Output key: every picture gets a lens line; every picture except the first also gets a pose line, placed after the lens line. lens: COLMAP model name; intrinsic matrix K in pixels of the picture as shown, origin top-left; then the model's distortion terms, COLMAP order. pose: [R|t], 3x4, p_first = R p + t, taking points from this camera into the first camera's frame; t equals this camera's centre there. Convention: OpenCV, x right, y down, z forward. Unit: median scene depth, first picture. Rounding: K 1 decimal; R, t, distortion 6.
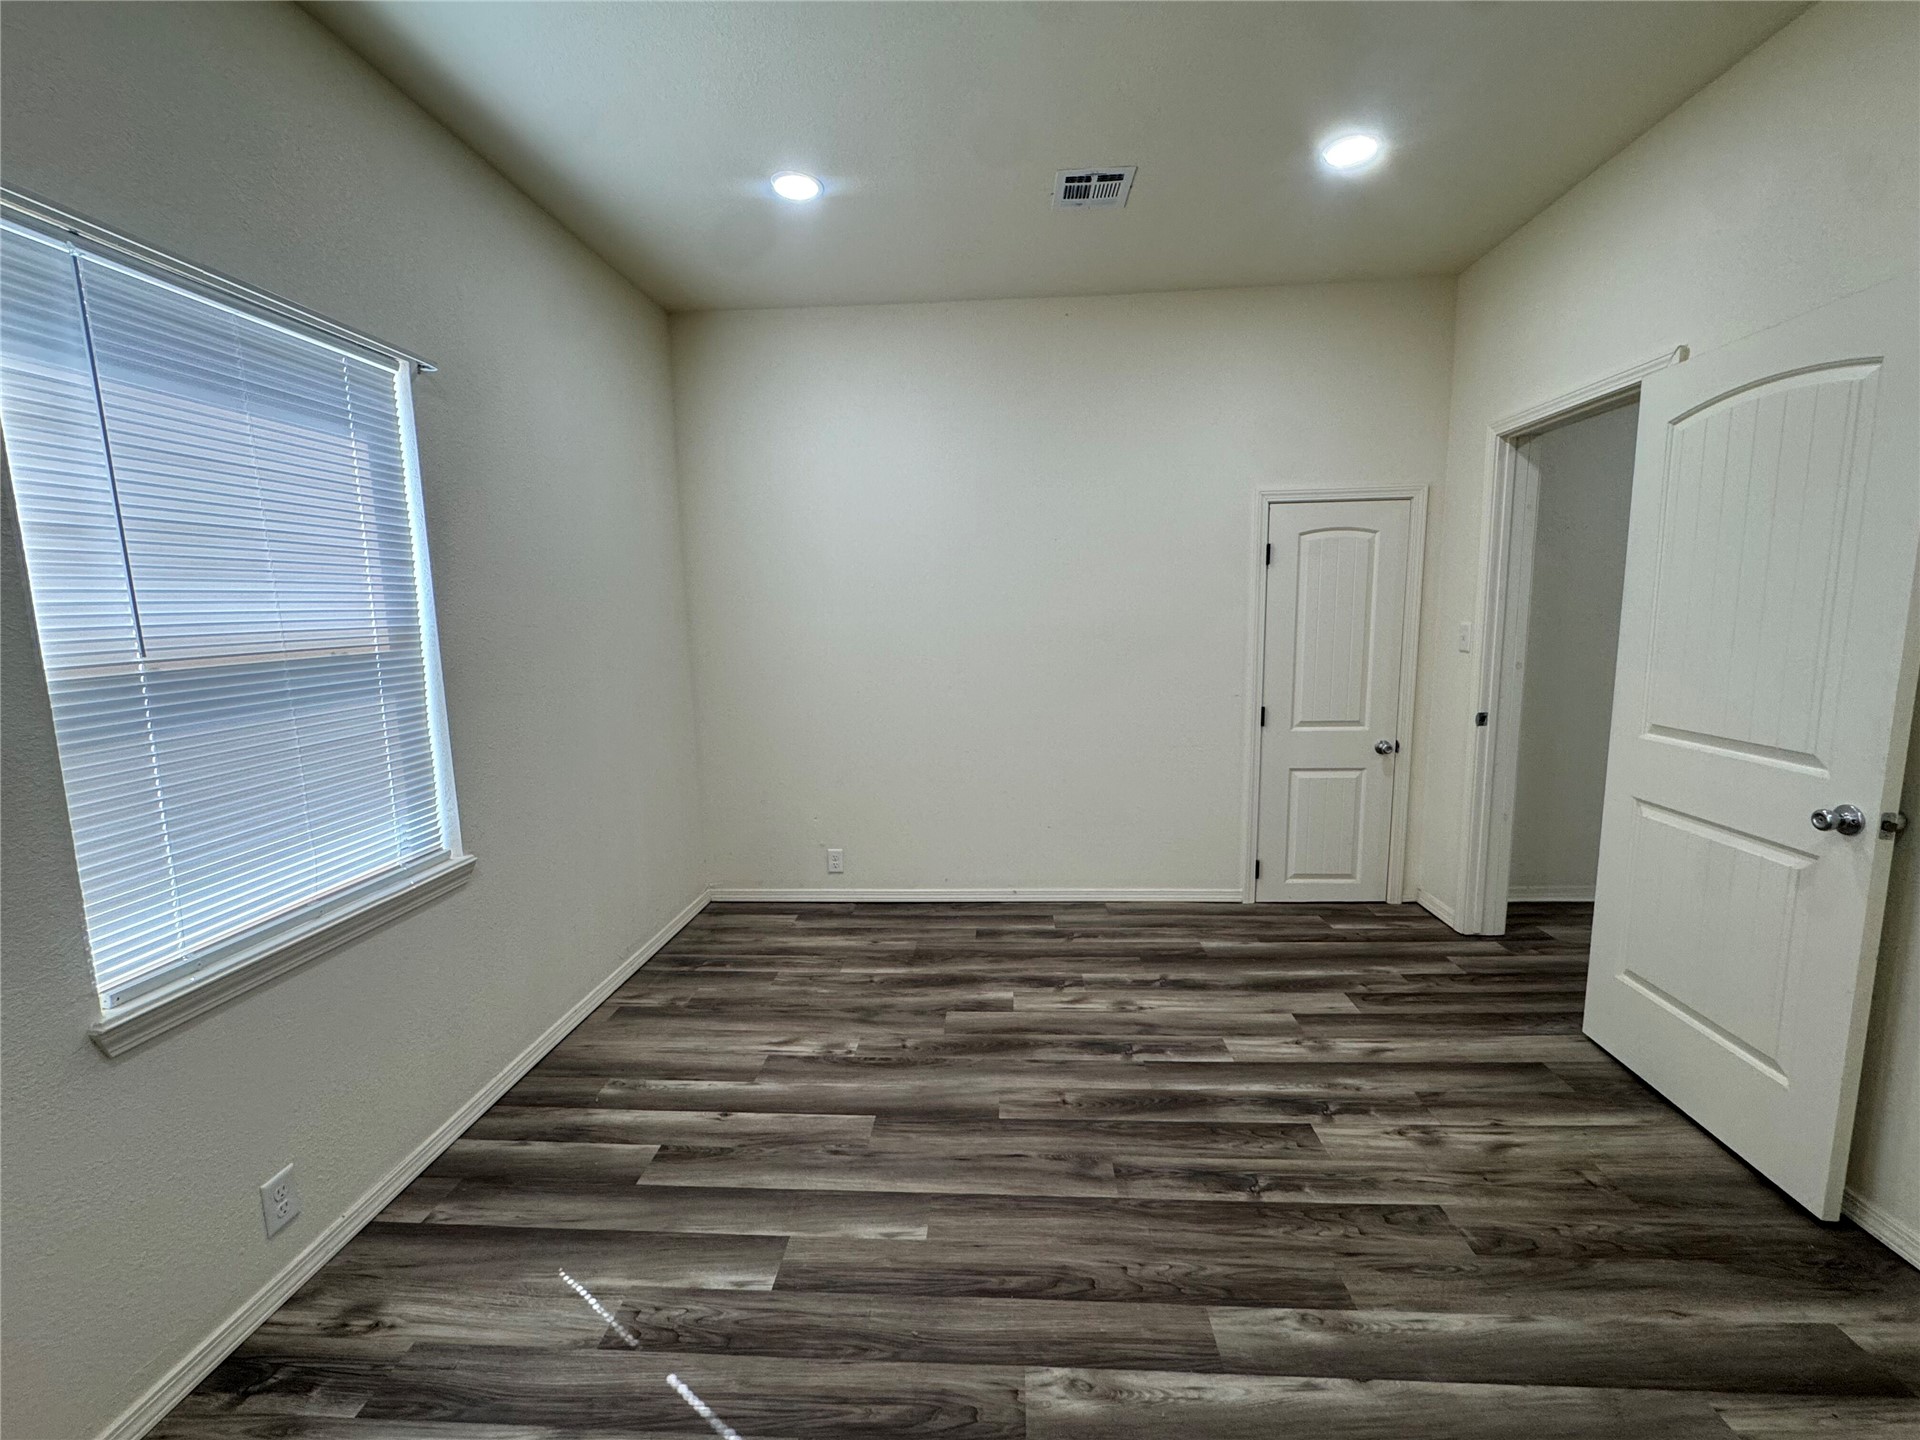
lens RADIAL K [[785.8, 0, 960.0], [0, 785.8, 720.0], [0, 0, 1]] dist [0.001896, -0.000273]
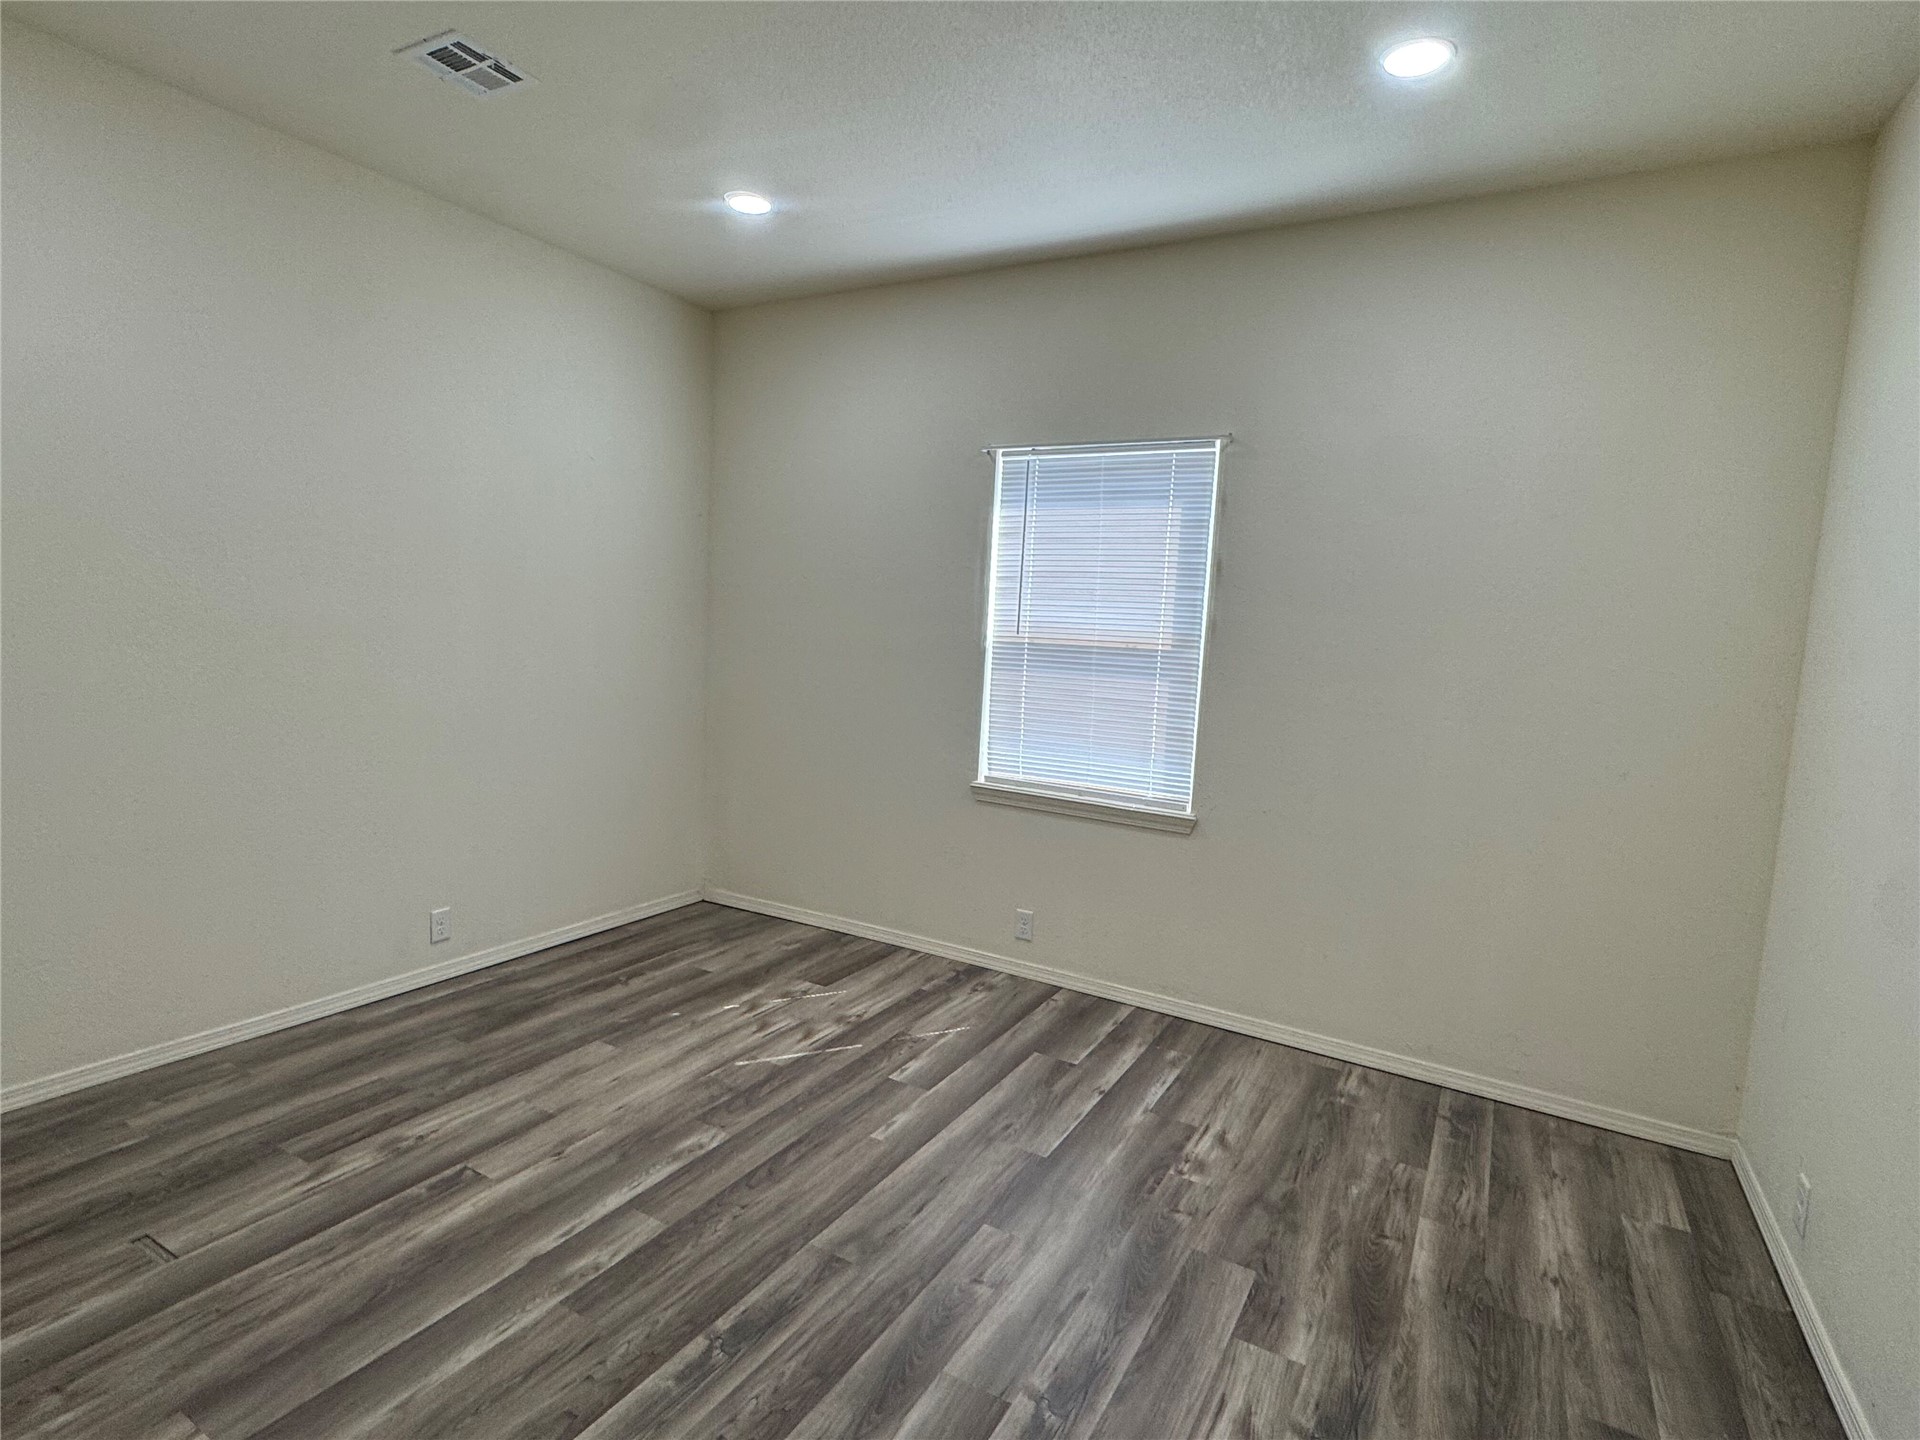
lens RADIAL K [[1080.1, 0, 995.7], [0, 1080.1, 723.8], [0, 0, 1]] dist [-0.005598, -0.000853]
pose [[-0.448984, 0.080646, -0.889893, 1.125550], [-0.168507, 0.970407, 0.172960, -0.230932], [0.877507, 0.227609, -0.422108, 1.511004]]
